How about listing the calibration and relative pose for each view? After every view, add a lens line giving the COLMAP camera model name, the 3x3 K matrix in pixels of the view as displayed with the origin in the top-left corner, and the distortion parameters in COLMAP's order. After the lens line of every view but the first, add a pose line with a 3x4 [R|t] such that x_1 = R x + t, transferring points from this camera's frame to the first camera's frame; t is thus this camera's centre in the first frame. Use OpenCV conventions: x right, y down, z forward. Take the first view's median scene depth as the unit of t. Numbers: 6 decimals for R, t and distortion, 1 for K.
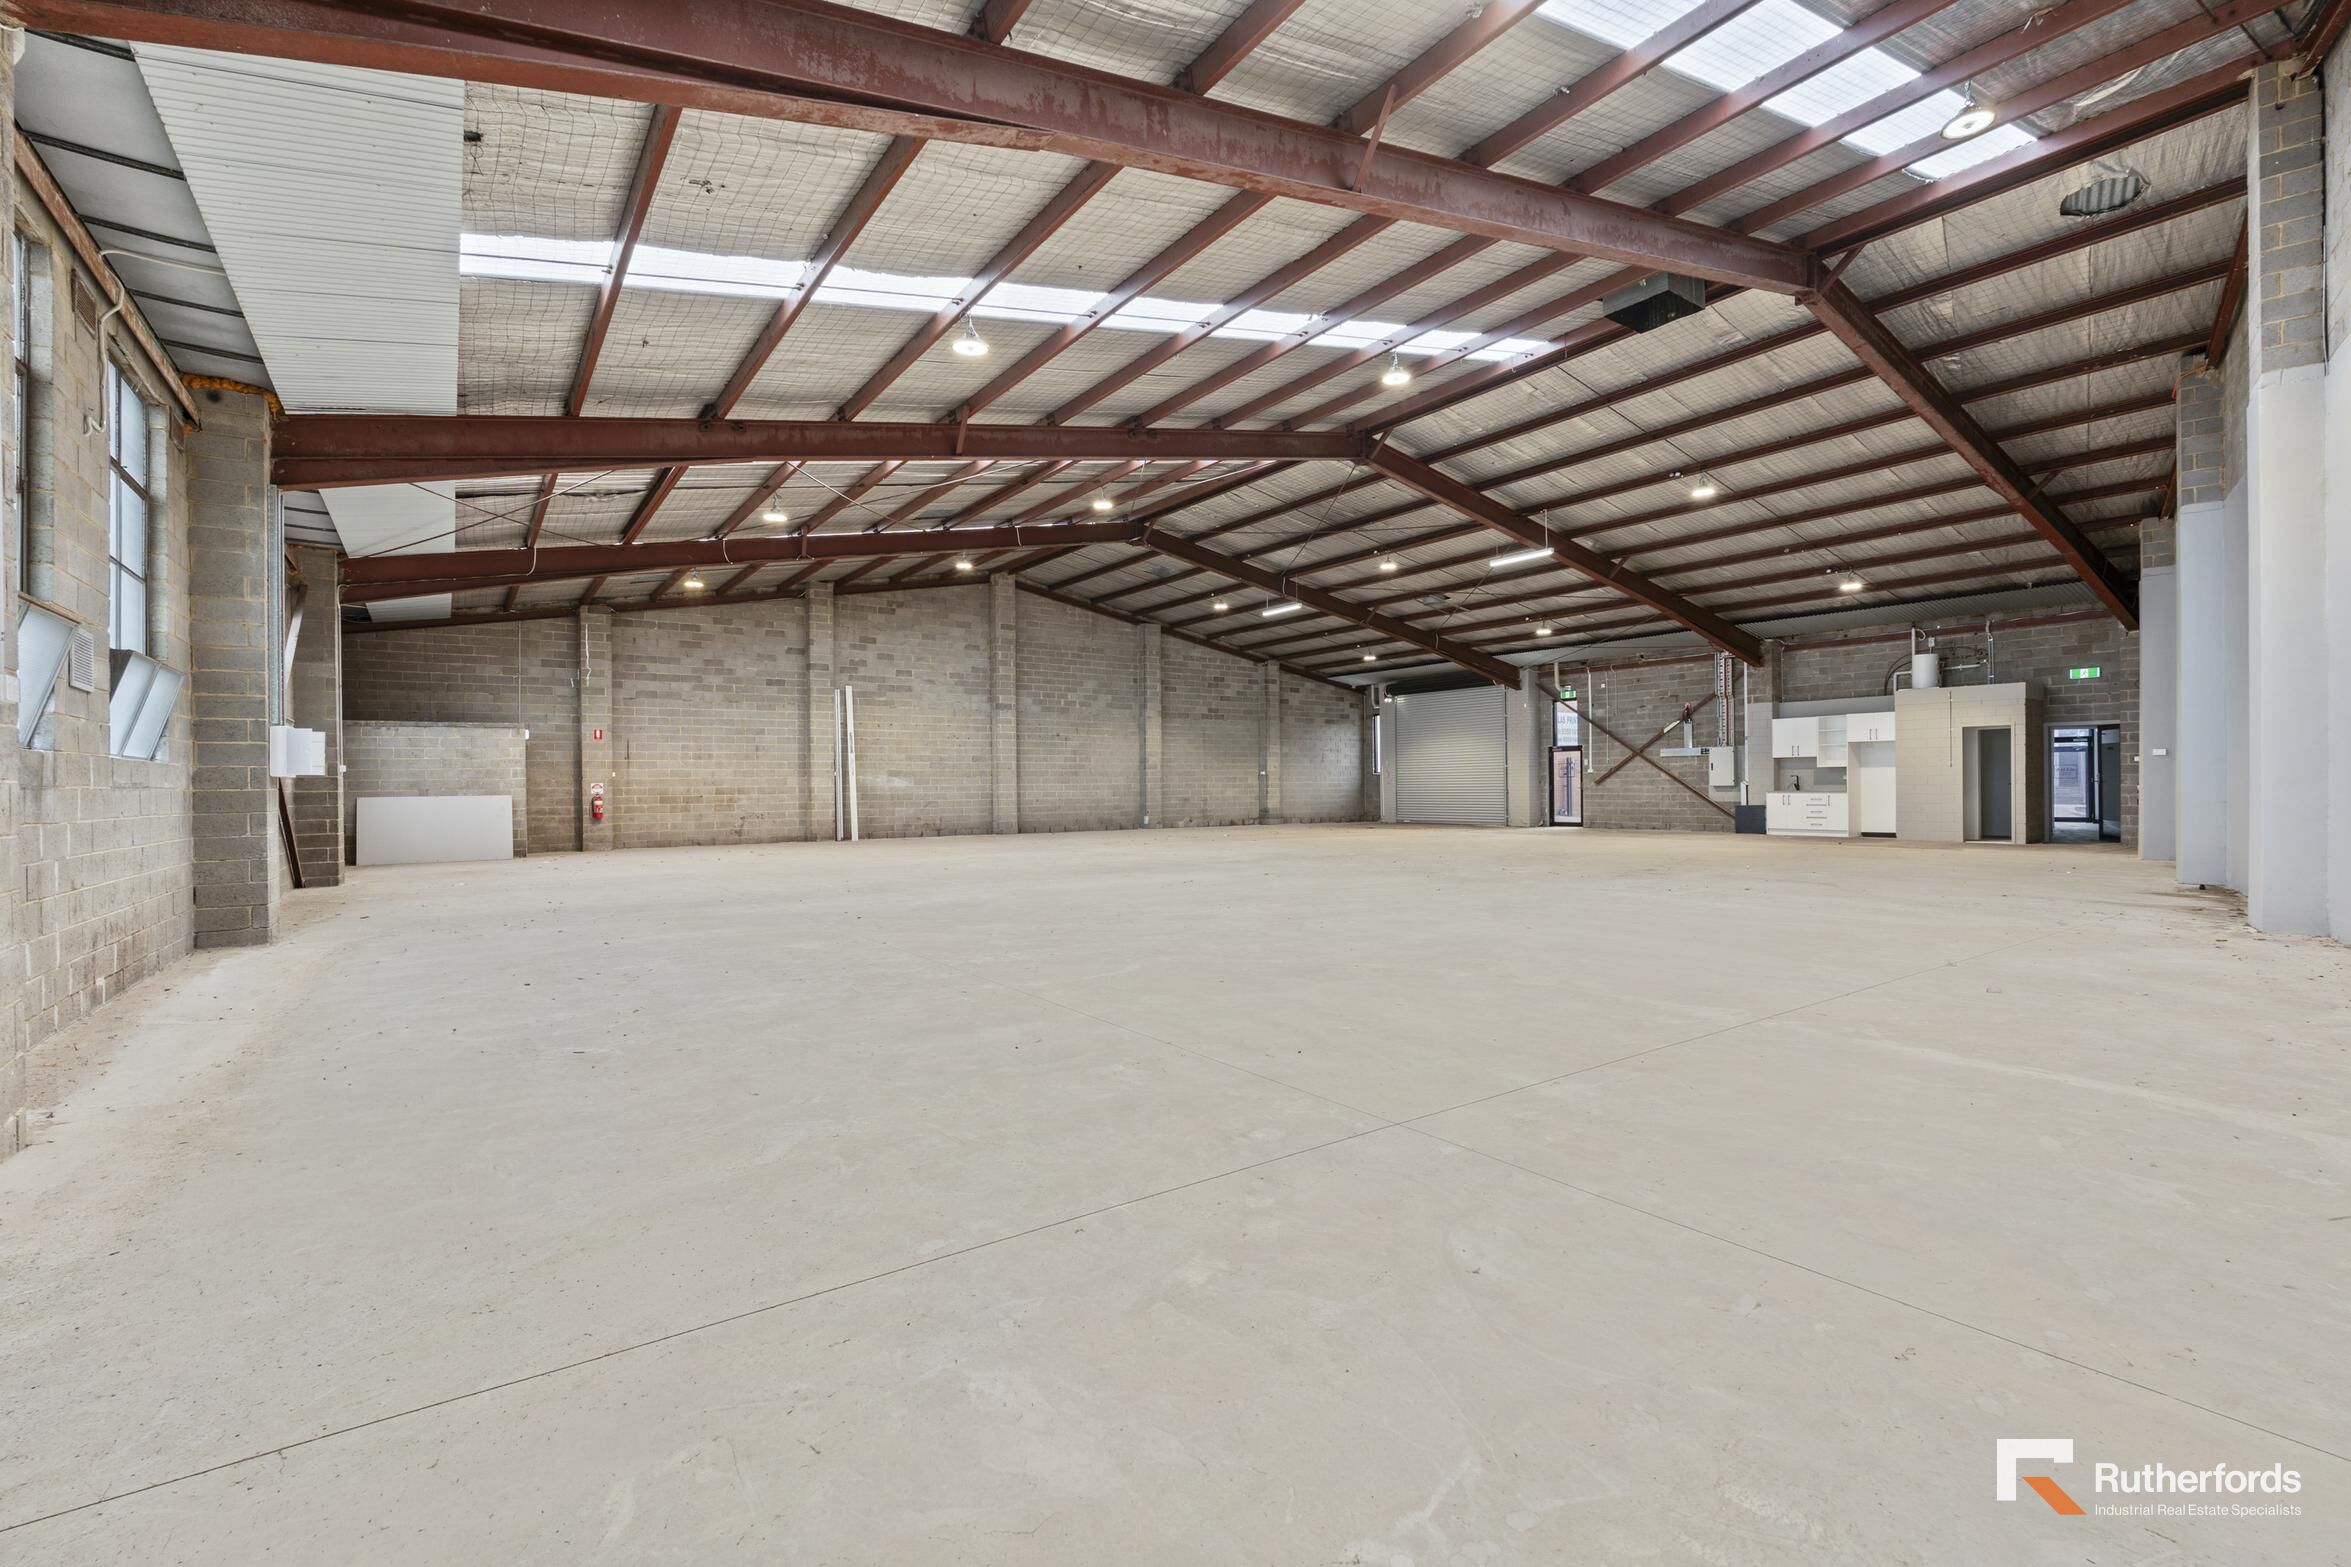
lens RADIAL K [[1026.1, 0, 1175.5], [0, 1026.1, 783.5], [0, 0, 1]] dist [-0.006345, -0.000569]
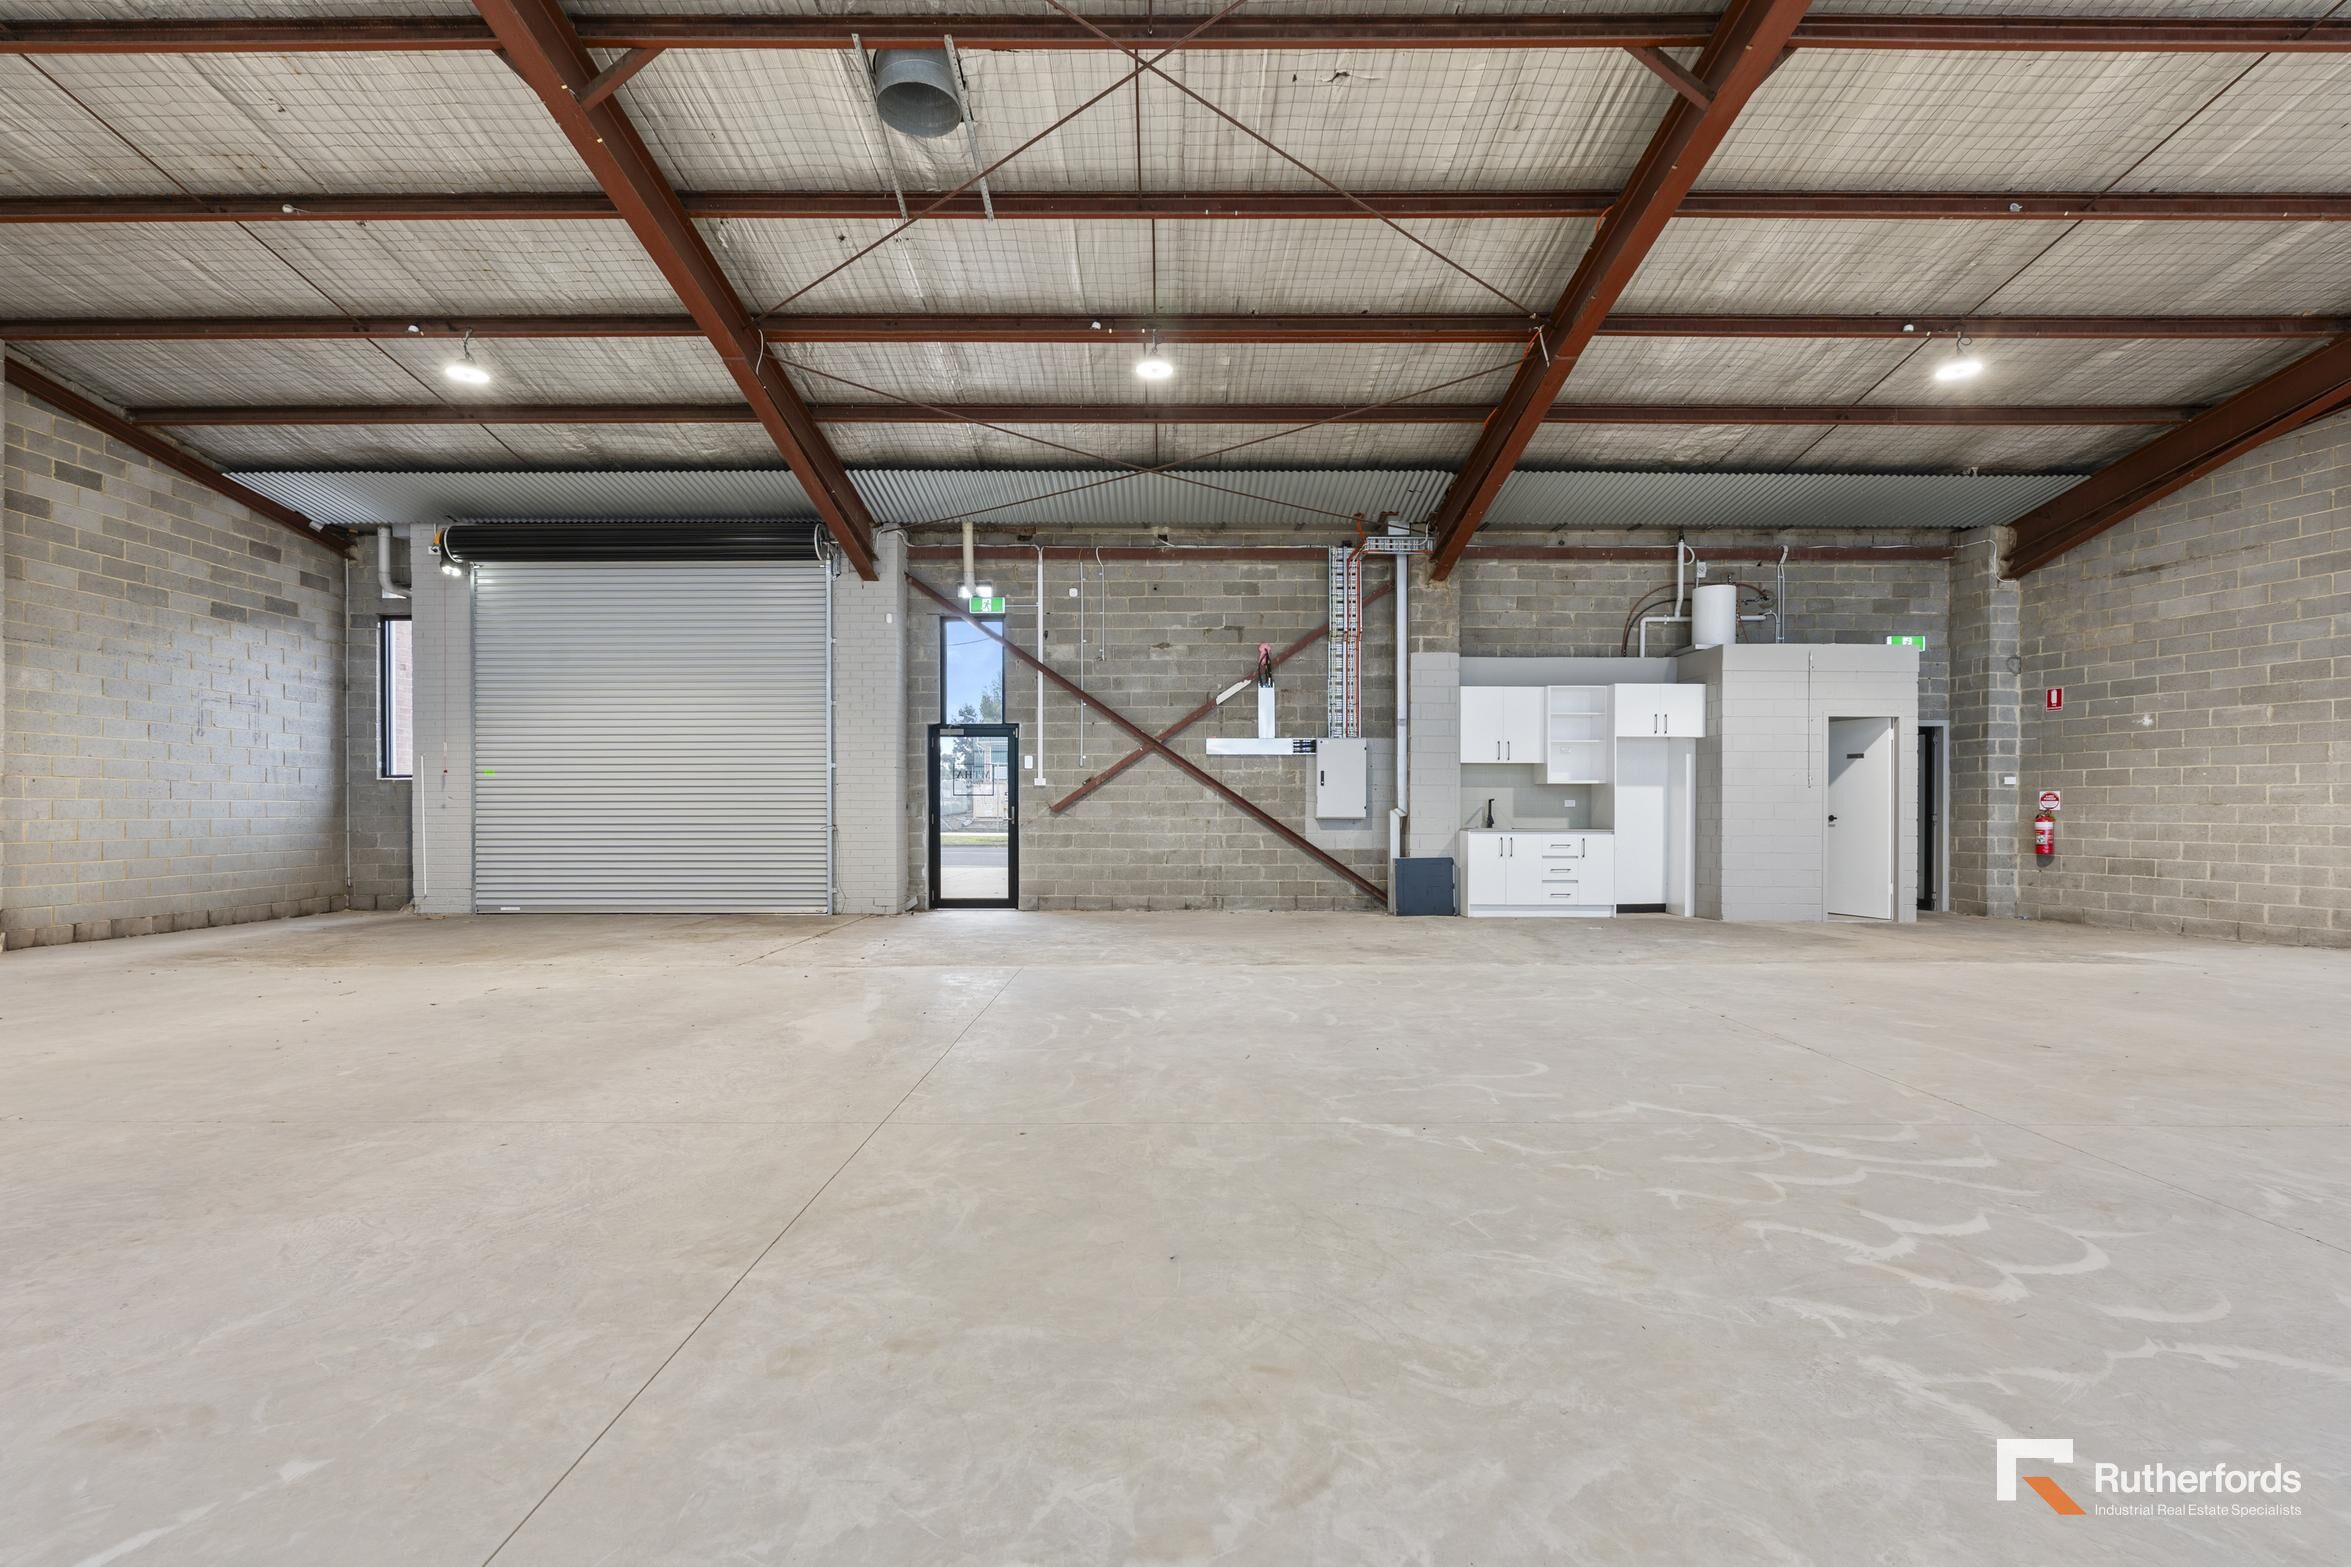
lens RADIAL K [[1040.2, 0, 1169.4], [0, 1040.2, 799.4], [0, 0, 1]] dist [-0.006840, 0.000066]
pose [[0.581192, 0.011447, 0.813686, 0.075384], [-0.008330, 0.999932, -0.008117, -0.001634], [-0.813724, -0.002060, 0.581248, 0.733906]]
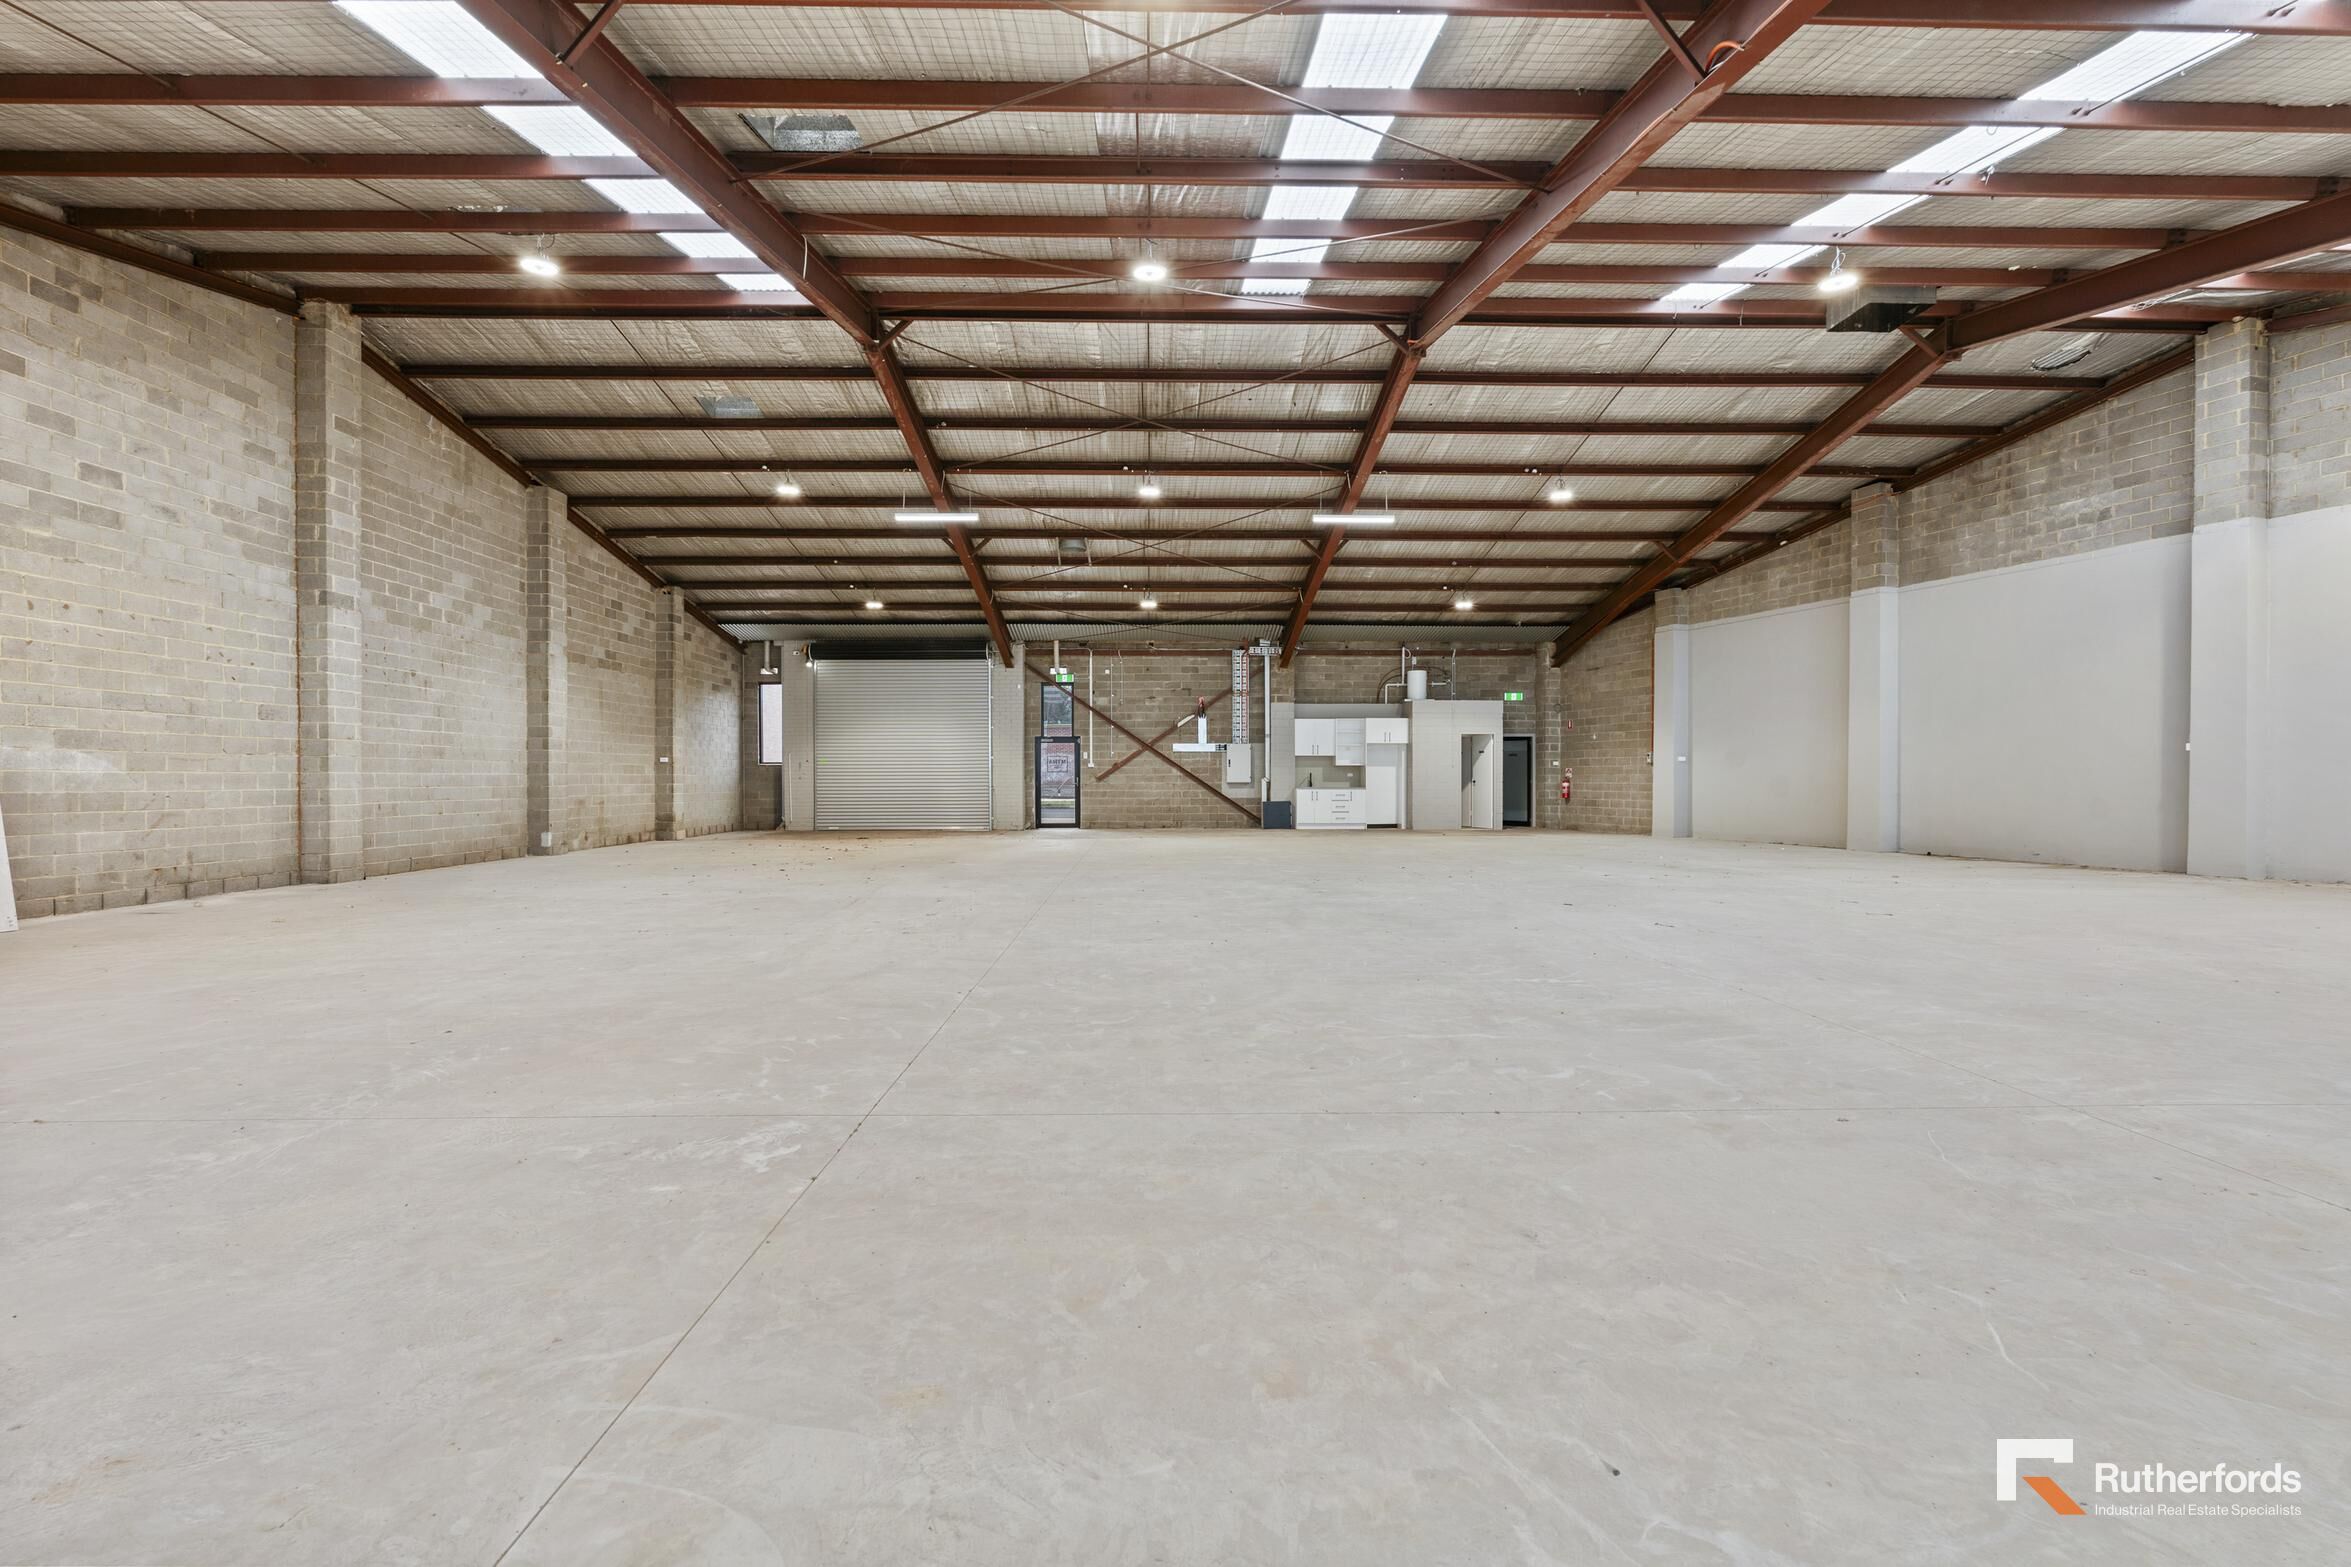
lens RADIAL K [[1078.1, 0, 1175.5], [0, 1078.1, 783.5], [0, 0, 1]] dist [-0.002286, 0.000330]
pose [[0.560384, 0.003208, 0.828226, -0.358075], [-0.005087, 0.999987, -0.000431, 0.004053], [-0.828217, -0.003972, 0.560393, 0.431921]]
